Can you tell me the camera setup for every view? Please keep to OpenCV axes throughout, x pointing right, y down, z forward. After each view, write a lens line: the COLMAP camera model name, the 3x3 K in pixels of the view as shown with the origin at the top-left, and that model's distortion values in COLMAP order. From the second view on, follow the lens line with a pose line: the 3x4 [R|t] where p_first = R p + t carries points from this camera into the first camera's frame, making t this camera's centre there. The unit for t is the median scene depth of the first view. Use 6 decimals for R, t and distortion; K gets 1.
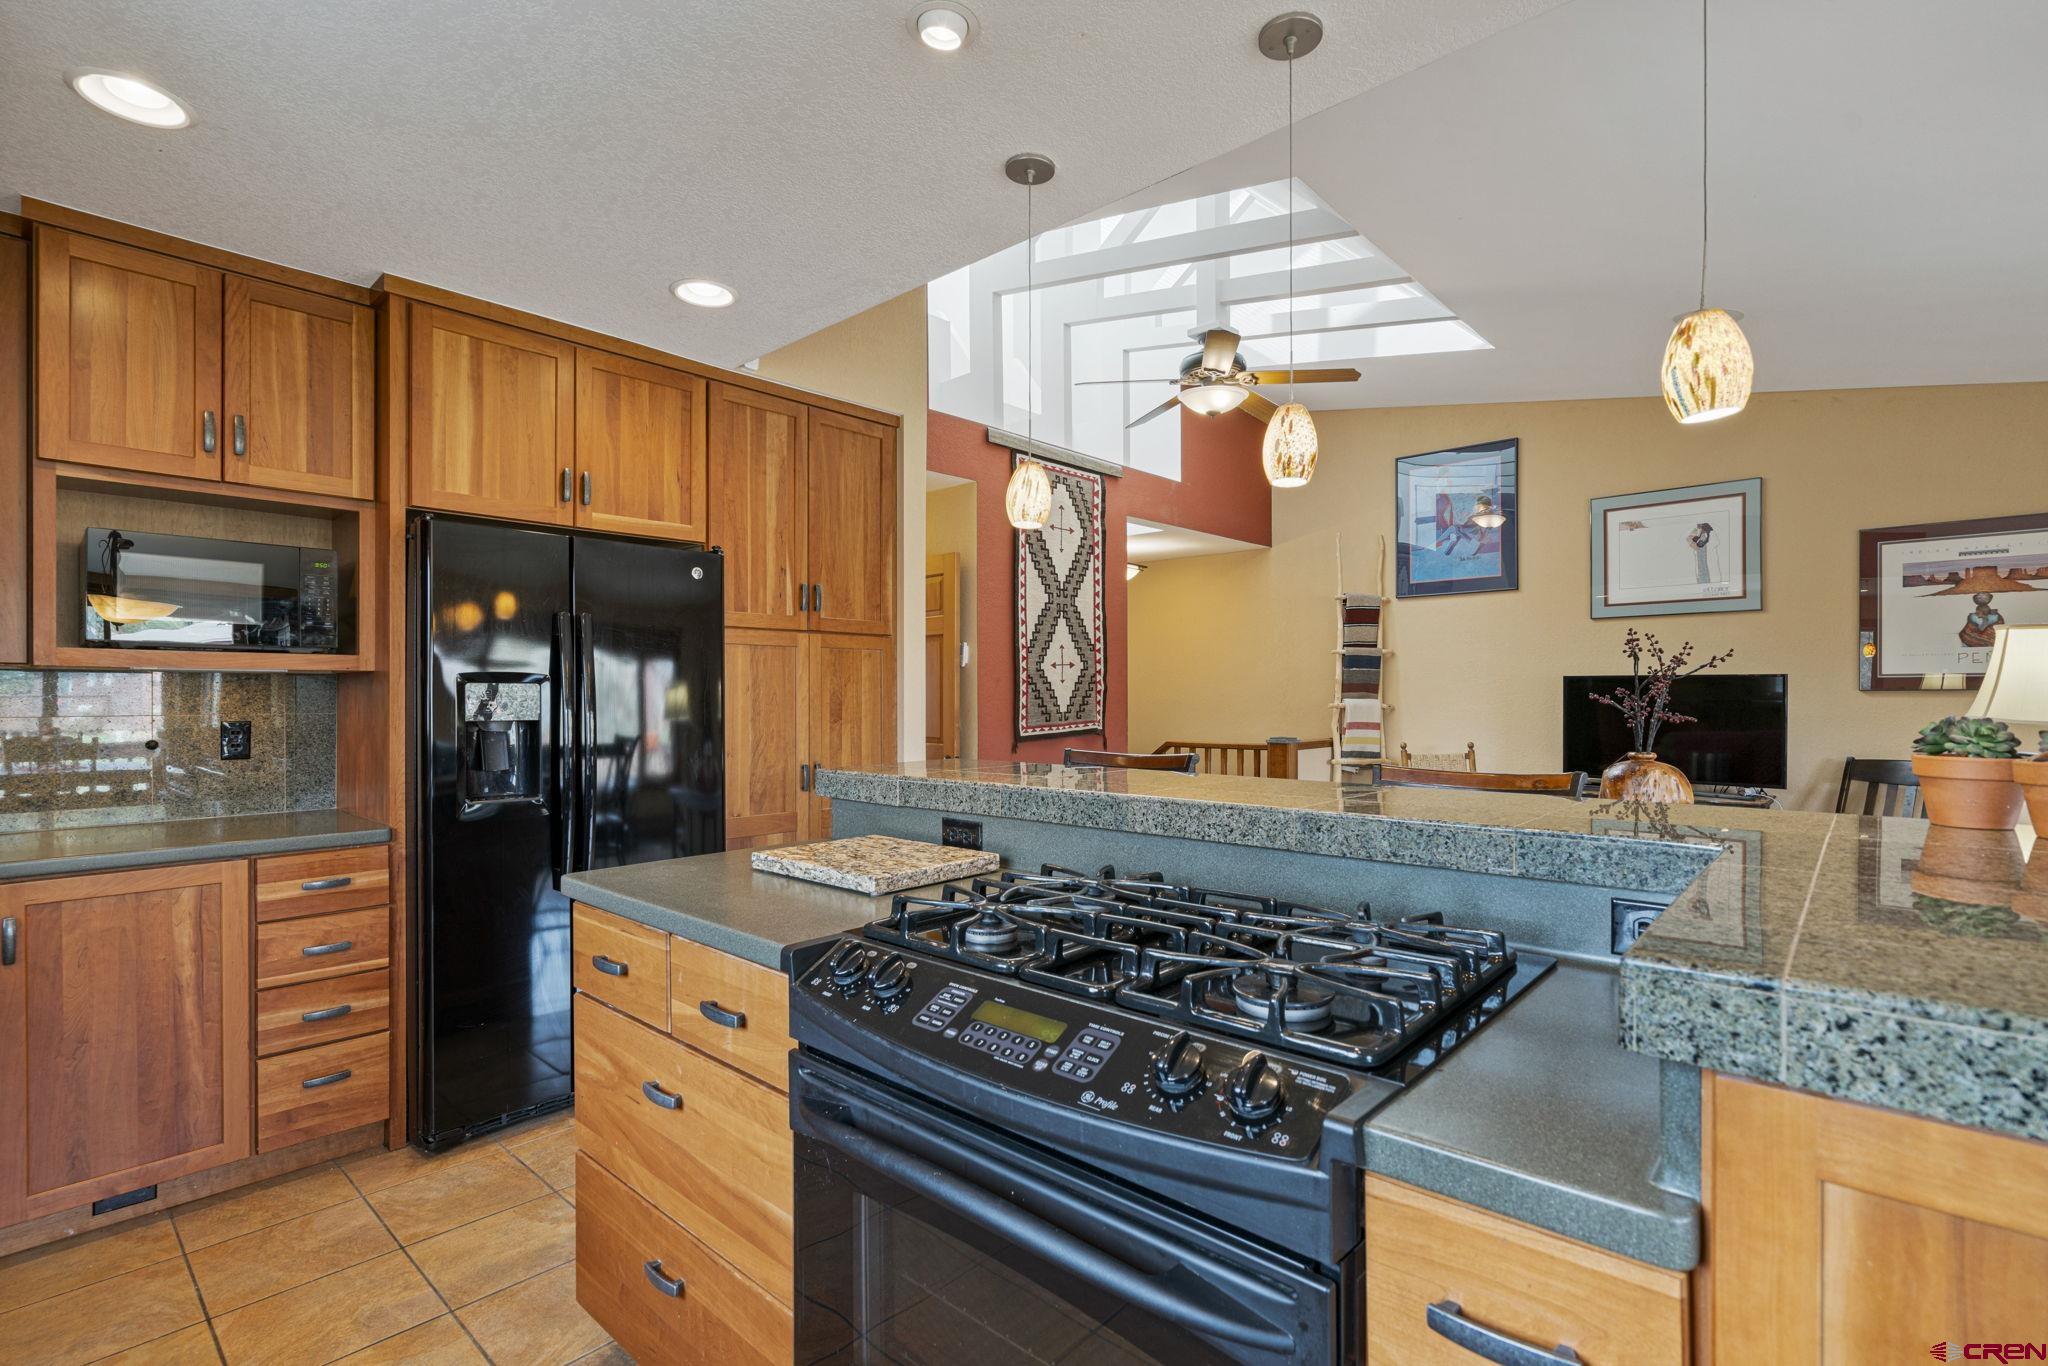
lens RADIAL K [[965.4, 0, 1025.7], [0, 965.4, 692.6], [0, 0, 1]] dist [-0.003950, 0.002152]
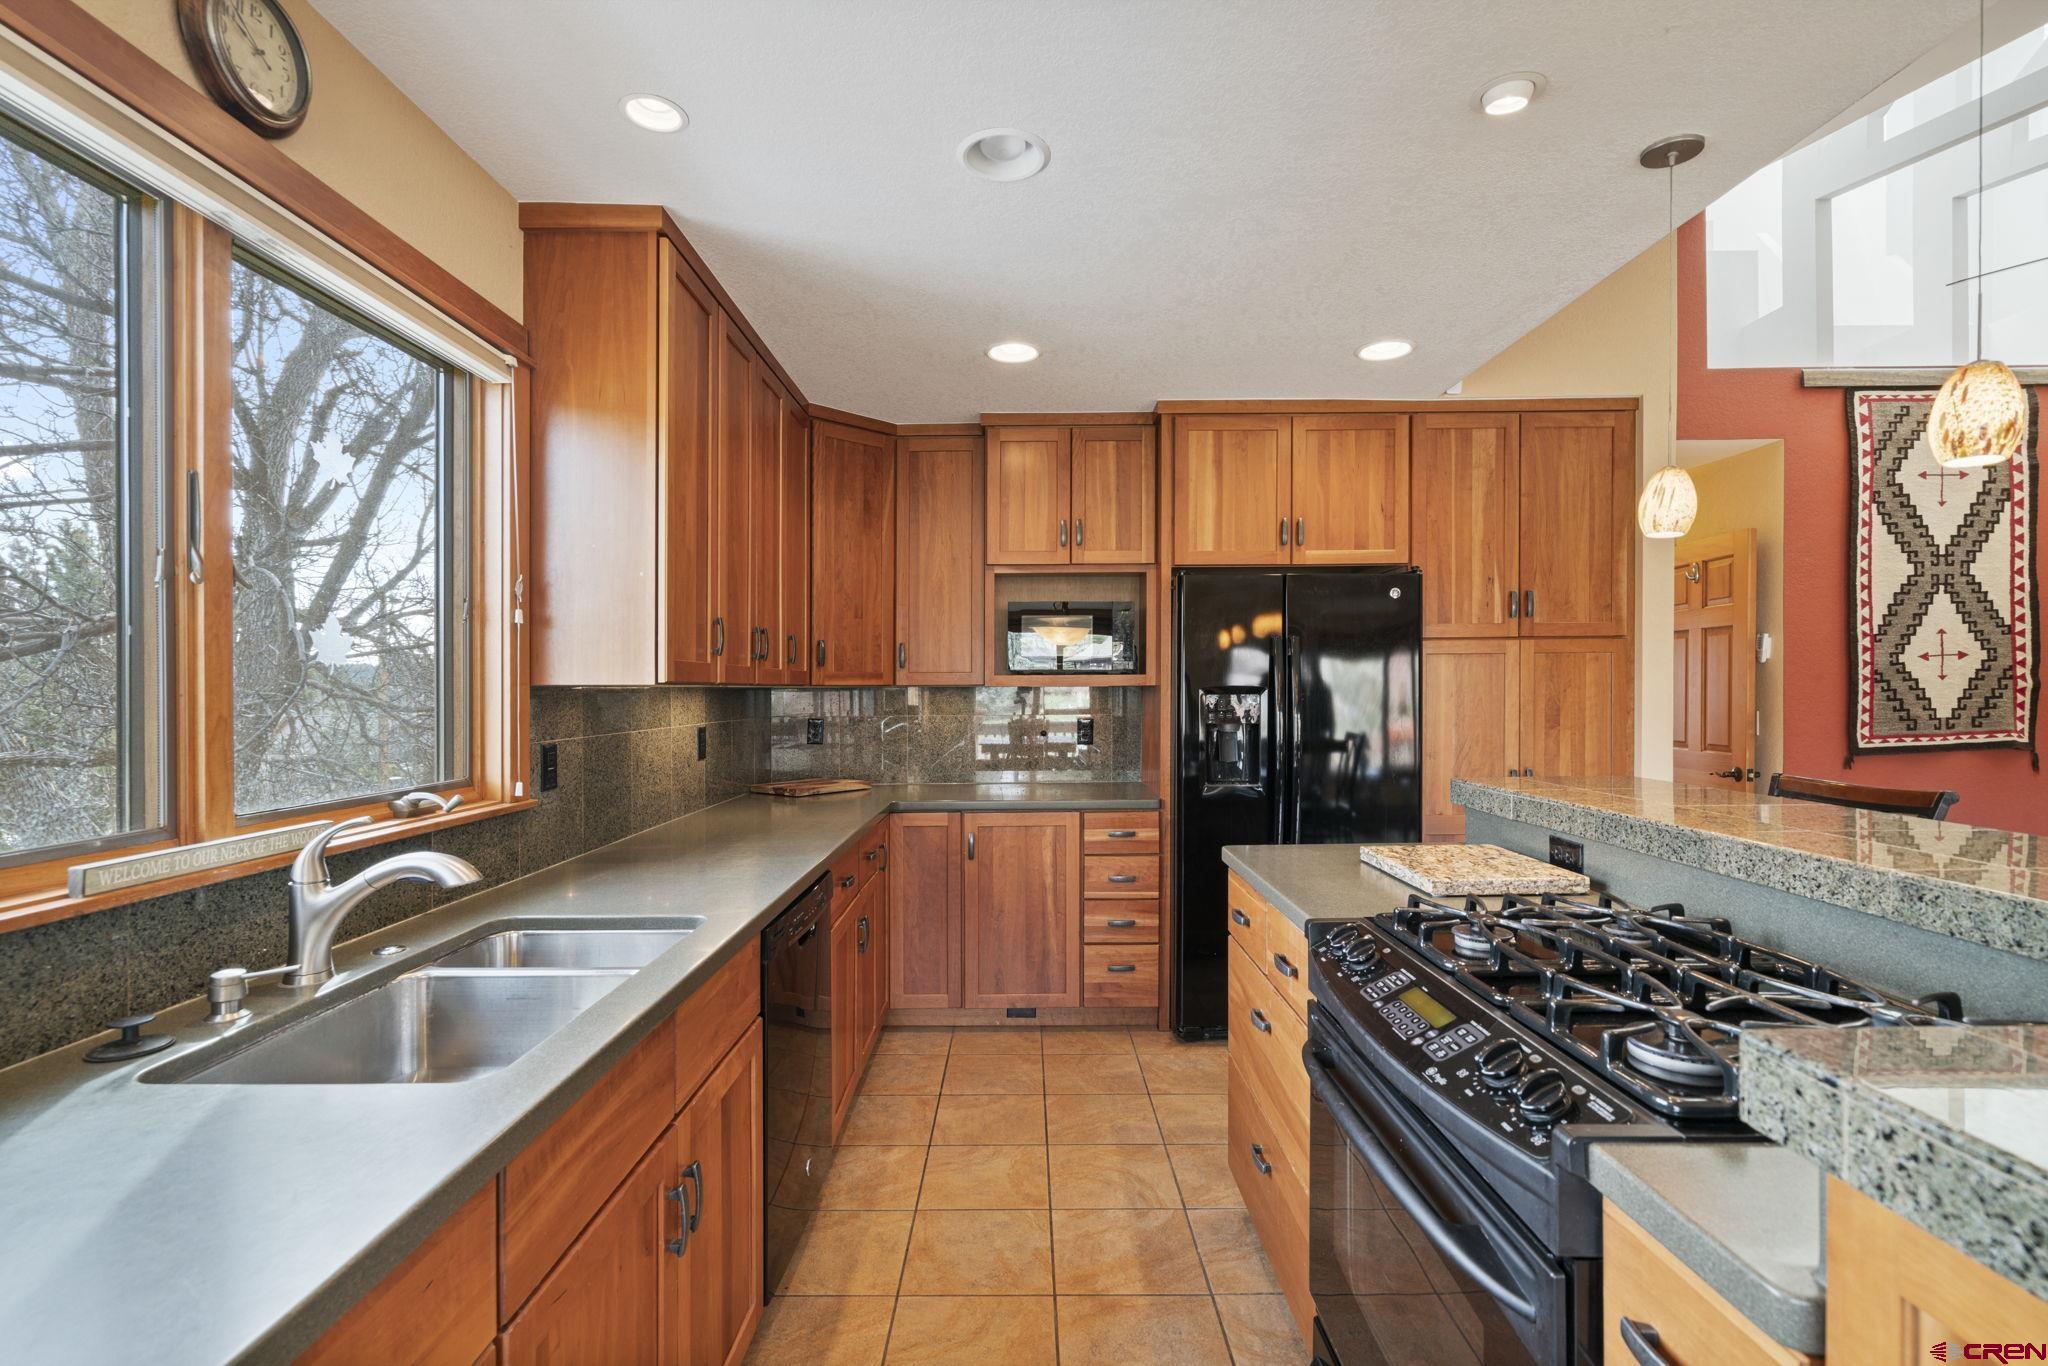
lens RADIAL K [[938.4, 0, 1019.6], [0, 938.4, 670.4], [0, 0, 1]] dist [-0.000433, 0.000915]
pose [[0.674179, -0.017214, -0.738368, 0.191050], [0.008661, 0.999844, -0.015402, -0.024336], [0.738517, 0.003989, 0.674223, -0.061265]]
